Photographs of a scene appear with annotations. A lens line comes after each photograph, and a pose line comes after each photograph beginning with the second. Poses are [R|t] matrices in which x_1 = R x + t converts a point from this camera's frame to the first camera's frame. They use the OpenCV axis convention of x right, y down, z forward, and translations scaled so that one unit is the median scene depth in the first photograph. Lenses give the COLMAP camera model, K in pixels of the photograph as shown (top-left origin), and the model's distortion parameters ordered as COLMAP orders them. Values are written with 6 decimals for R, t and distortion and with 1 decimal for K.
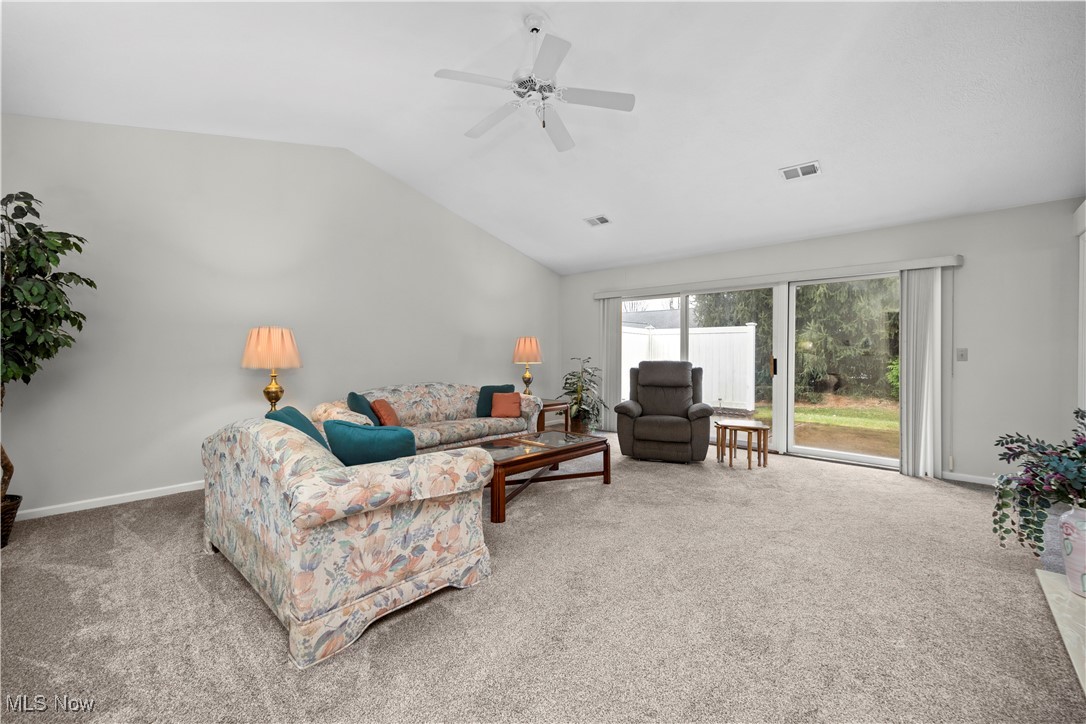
lens RADIAL K [[424.1, 0, 531.5], [0, 424.1, 359.5], [0, 0, 1]] dist [0.002763, -0.000102]
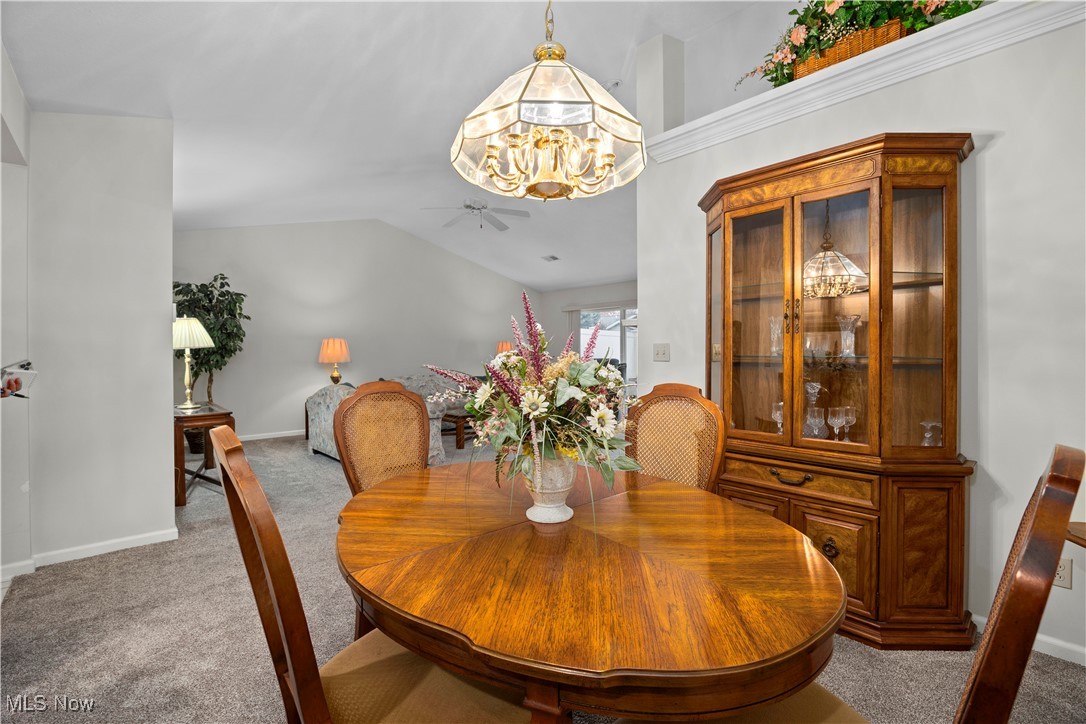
lens RADIAL K [[491.5, 0, 548.2], [0, 491.5, 352.6], [0, 0, 1]] dist [-0.018791, 0.000180]
pose [[0.996154, -0.007798, -0.087274, 0.419086], [0.006560, 0.999874, -0.014460, 0.013697], [0.087376, 0.013831, 0.996079, -0.904543]]
